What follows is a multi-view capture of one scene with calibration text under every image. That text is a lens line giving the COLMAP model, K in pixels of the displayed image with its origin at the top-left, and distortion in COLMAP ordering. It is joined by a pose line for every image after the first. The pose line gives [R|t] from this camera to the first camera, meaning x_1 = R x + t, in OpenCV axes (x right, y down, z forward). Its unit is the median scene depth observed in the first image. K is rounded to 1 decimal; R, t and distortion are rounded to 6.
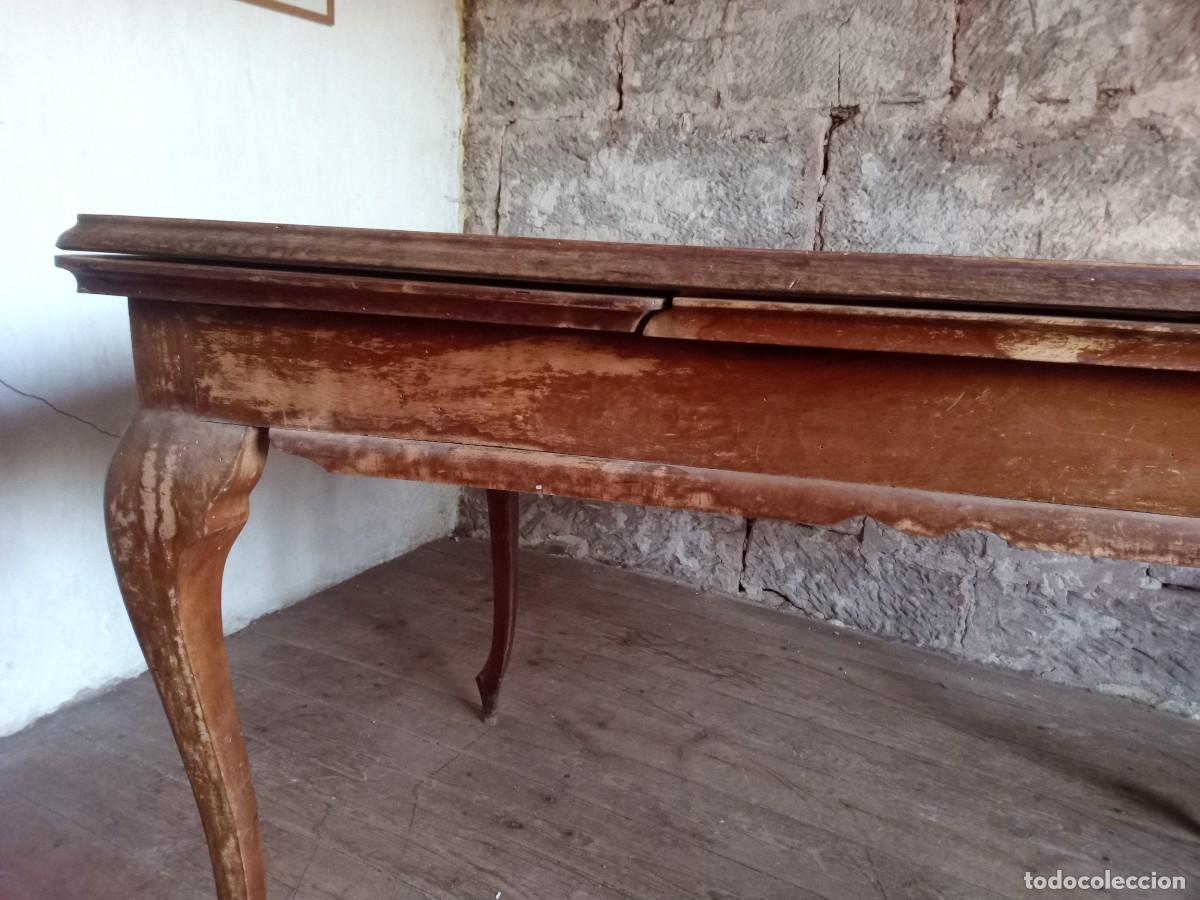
lens RADIAL K [[920.2, 0, 581.5], [0, 920.2, 445.1], [0, 0, 1]] dist [0.039972, -0.050300]
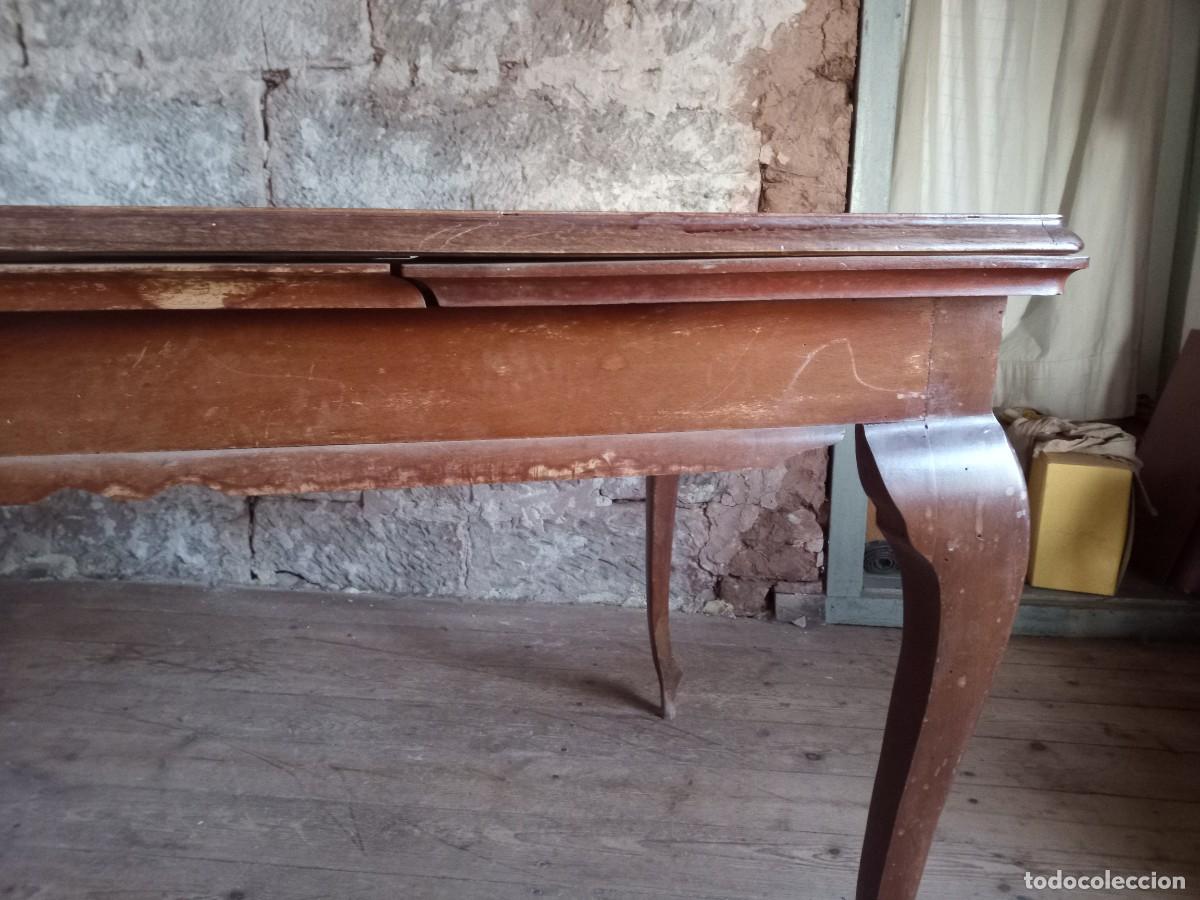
lens RADIAL K [[920.2, 0, 586.0], [0, 920.2, 446.5], [0, 0, 1]] dist [0.039972, -0.050300]
pose [[0.899953, -0.137142, 0.413855, 0.130042], [0.125602, 0.990549, 0.055114, 0.015982], [-0.417502, 0.002381, 0.908673, -0.025349]]
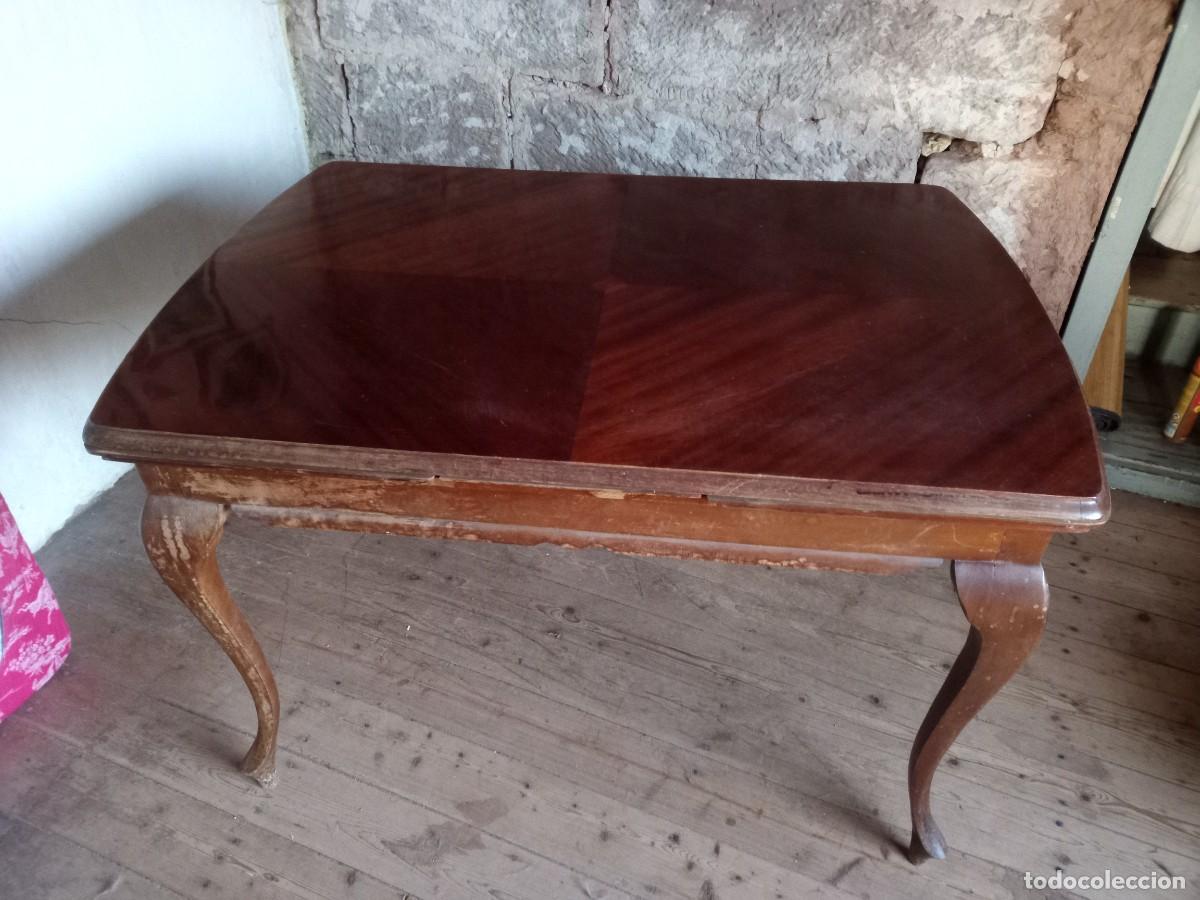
lens RADIAL K [[920.2, 0, 584.9], [0, 920.2, 444.6], [0, 0, 1]] dist [0.039972, -0.050300]
pose [[0.988690, -0.121231, 0.088285, 0.077633], [0.071401, 0.898190, 0.433769, -0.334852], [-0.131883, -0.422560, 0.896688, -0.253012]]
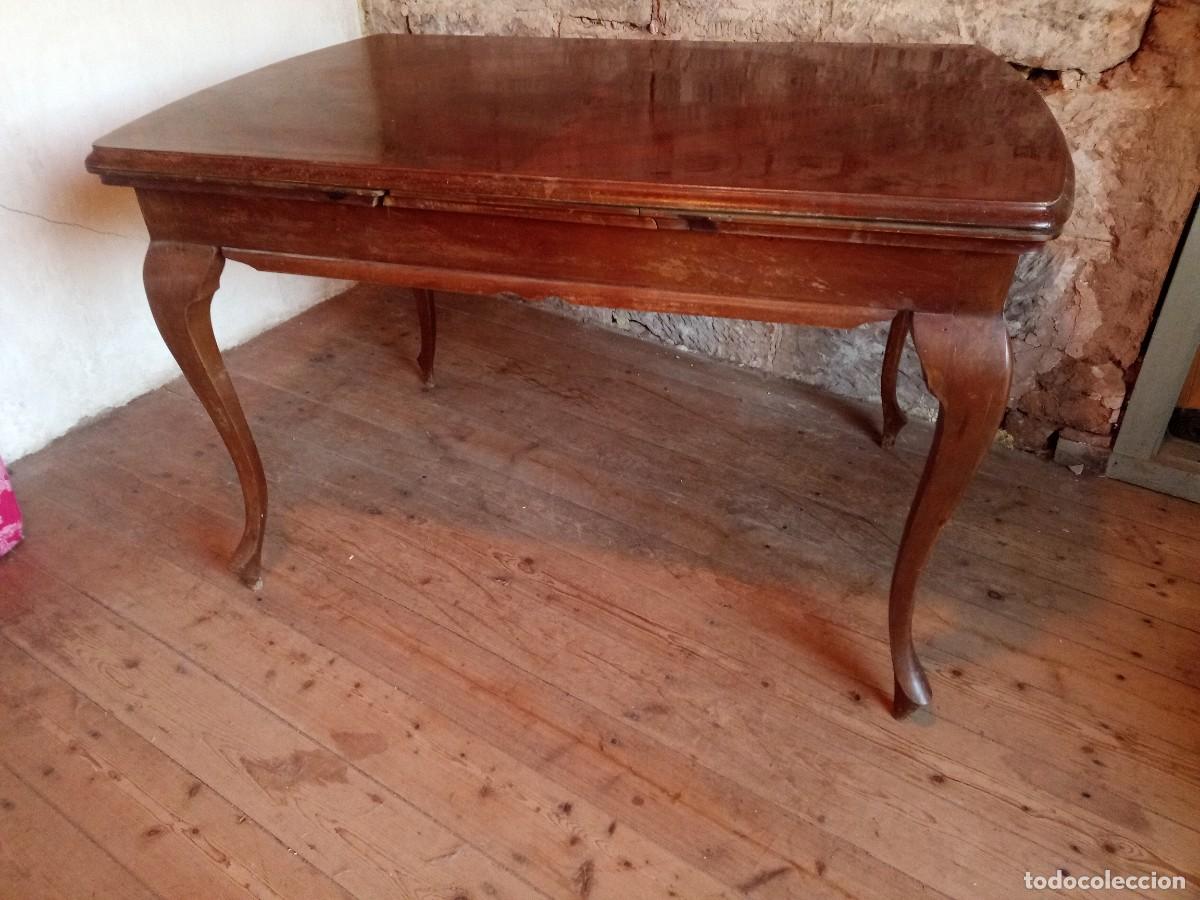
lens RADIAL K [[920.2, 0, 587.2], [0, 920.2, 445.6], [0, 0, 1]] dist [0.039972, -0.050300]
pose [[0.997314, -0.018125, -0.070960, 0.272573], [0.041552, 0.937890, 0.344435, -0.125590], [0.060309, -0.346459, 0.936125, -0.216267]]
